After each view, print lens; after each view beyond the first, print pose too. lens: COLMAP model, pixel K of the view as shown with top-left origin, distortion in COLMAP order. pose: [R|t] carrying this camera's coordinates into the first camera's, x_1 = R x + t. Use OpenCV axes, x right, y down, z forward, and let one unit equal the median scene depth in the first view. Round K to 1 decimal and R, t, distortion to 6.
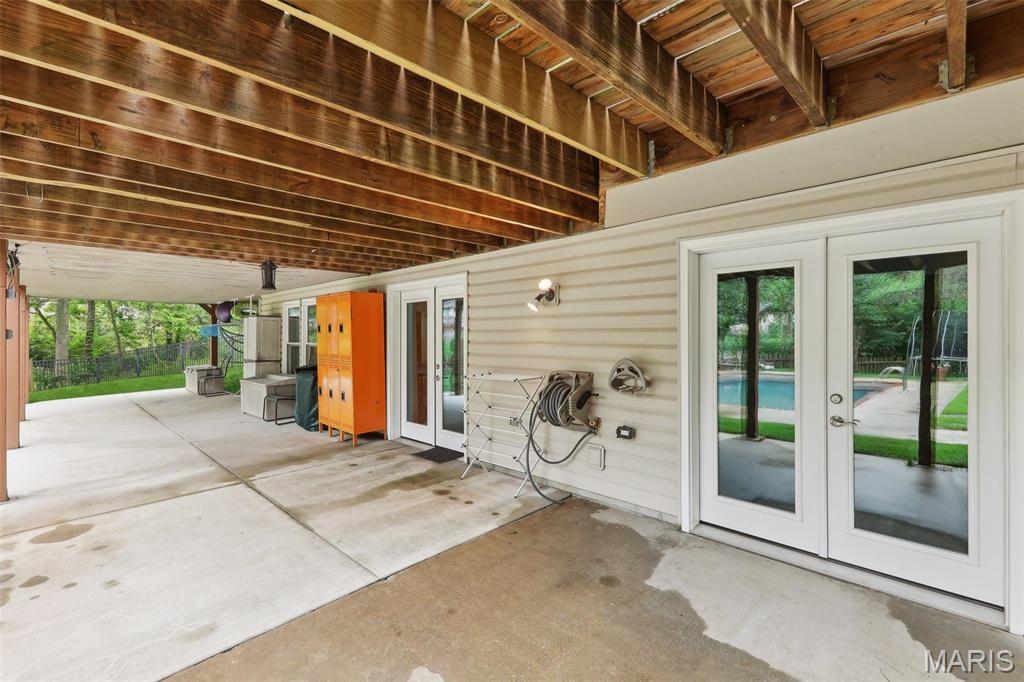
lens RADIAL K [[469.8, 0, 509.9], [0, 469.8, 339.9], [0, 0, 1]] dist [0.010710, -0.002393]
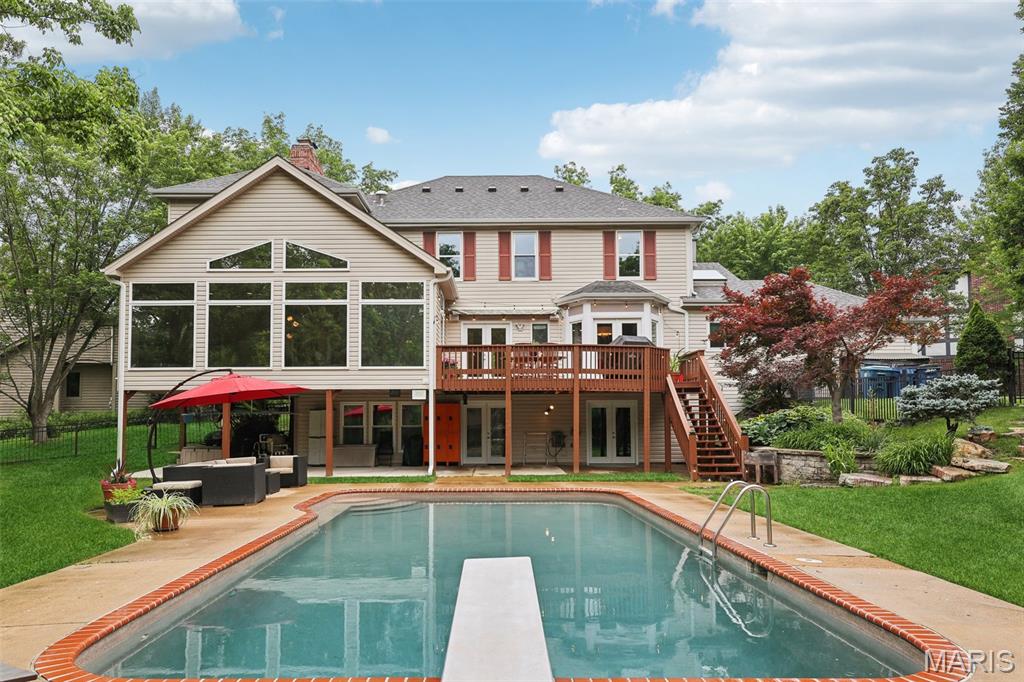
lens RADIAL K [[681.5, 0, 484.1], [0, 681.5, 385.2], [0, 0, 1]] dist [0.010688, 0.000263]
pose [[0.711414, 0.038162, 0.701736, -4.219016], [0.004463, 0.998259, -0.058813, 0.017640], [-0.702759, 0.044972, 0.710005, -2.515637]]
